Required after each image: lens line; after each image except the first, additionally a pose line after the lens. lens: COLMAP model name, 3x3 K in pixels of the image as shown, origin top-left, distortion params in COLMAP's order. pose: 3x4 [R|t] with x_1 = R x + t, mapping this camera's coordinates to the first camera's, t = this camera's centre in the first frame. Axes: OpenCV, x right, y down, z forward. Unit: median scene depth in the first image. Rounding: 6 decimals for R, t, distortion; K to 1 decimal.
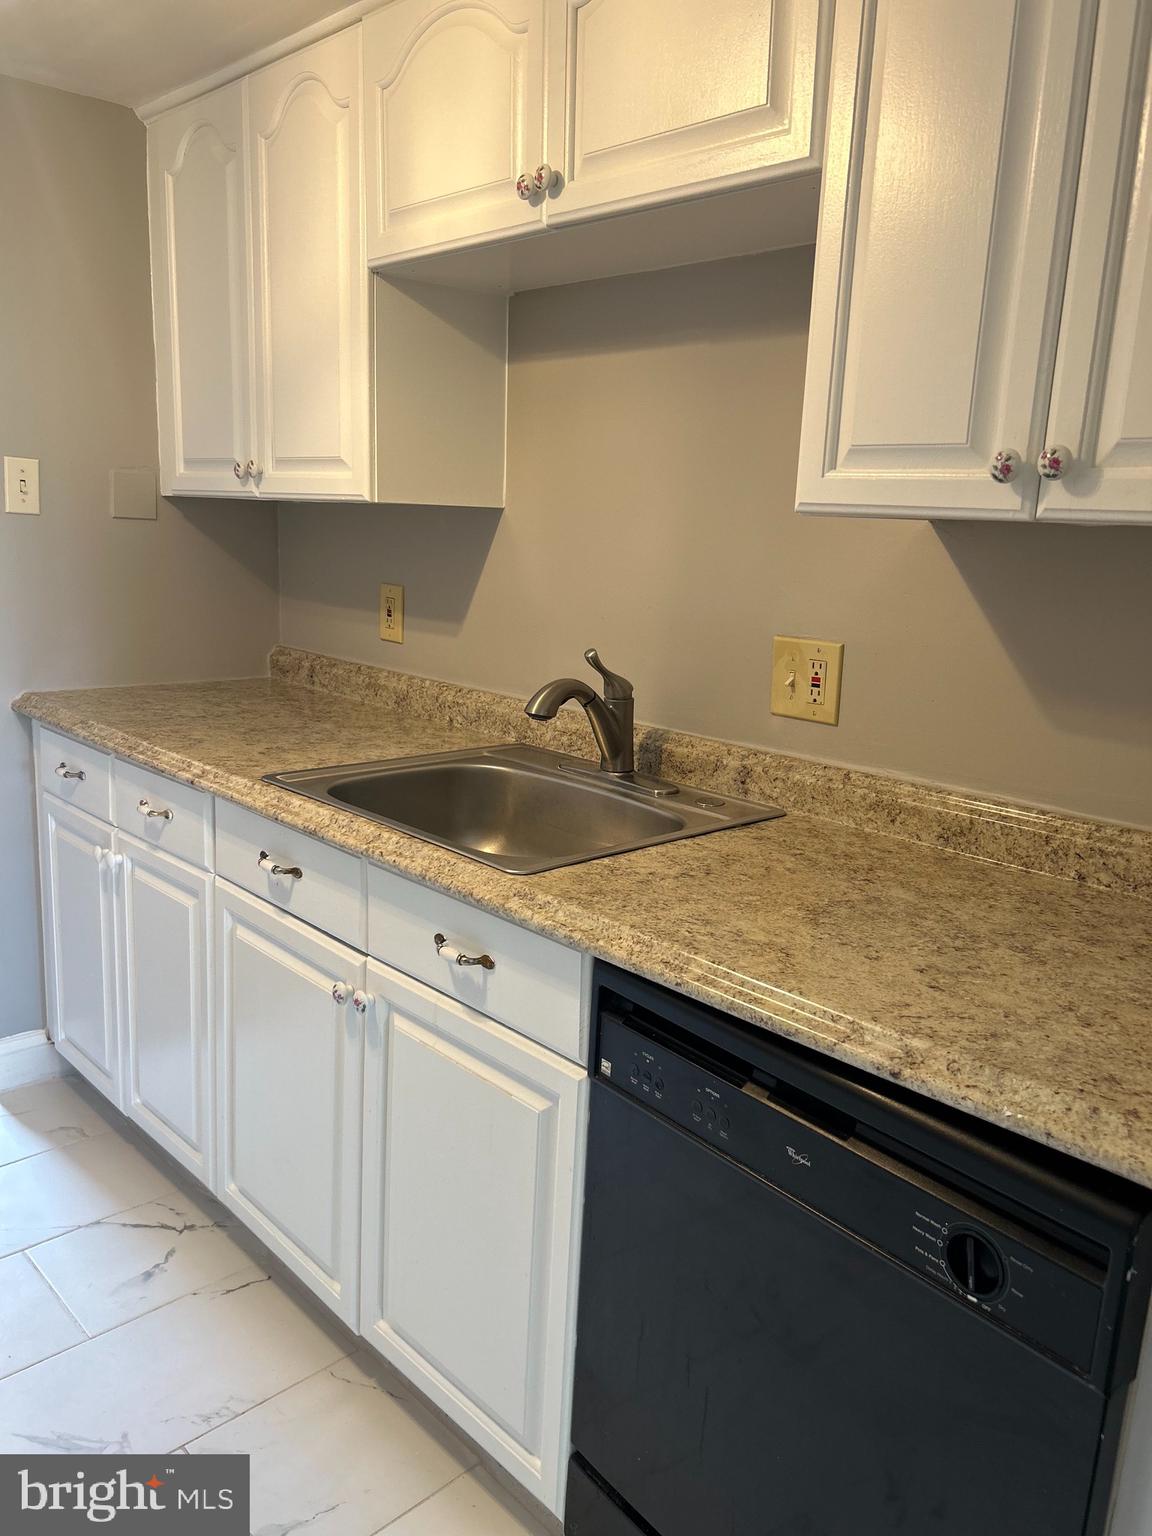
lens RADIAL K [[1165.0, 0, 573.2], [0, 1165.0, 759.3], [0, 0, 1]] dist [0.059426, -0.069027]
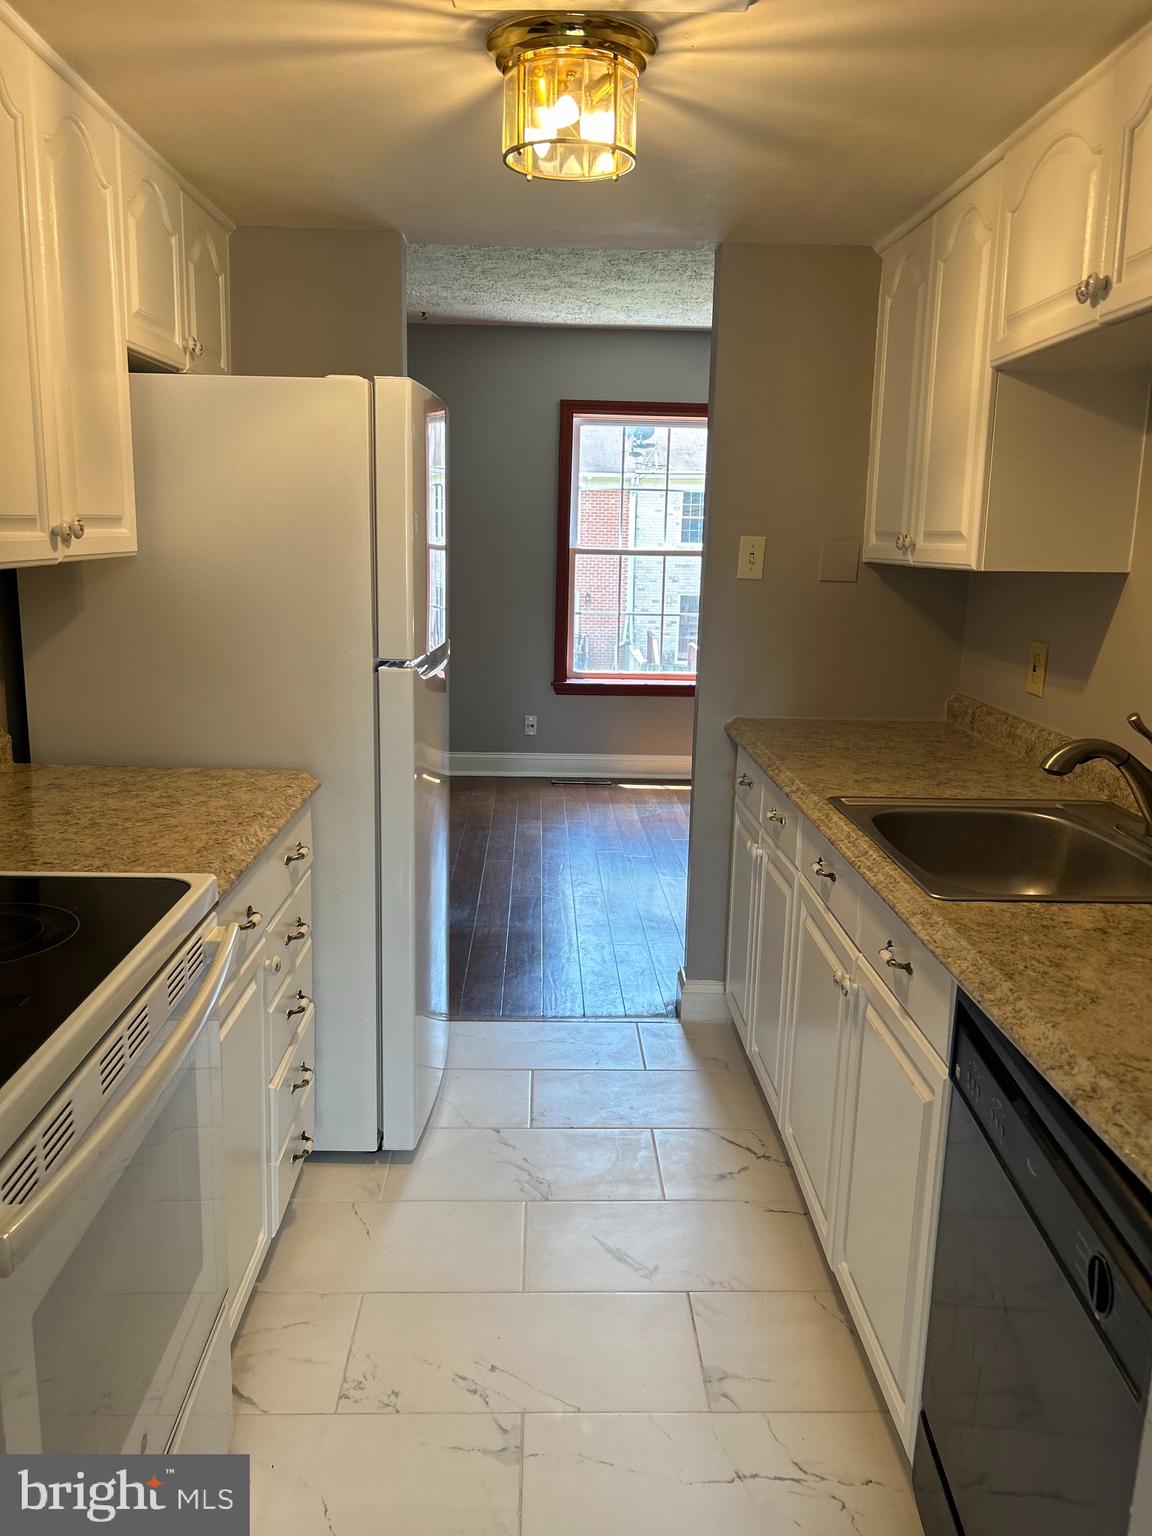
lens RADIAL K [[1165.0, 0, 573.2], [0, 1165.0, 759.3], [0, 0, 1]] dist [0.059426, -0.069027]
pose [[0.745302, 0.099859, -0.659206, 0.346659], [-0.121946, 0.992458, 0.012468, -0.007785], [0.655480, 0.071096, 0.751859, -0.103038]]
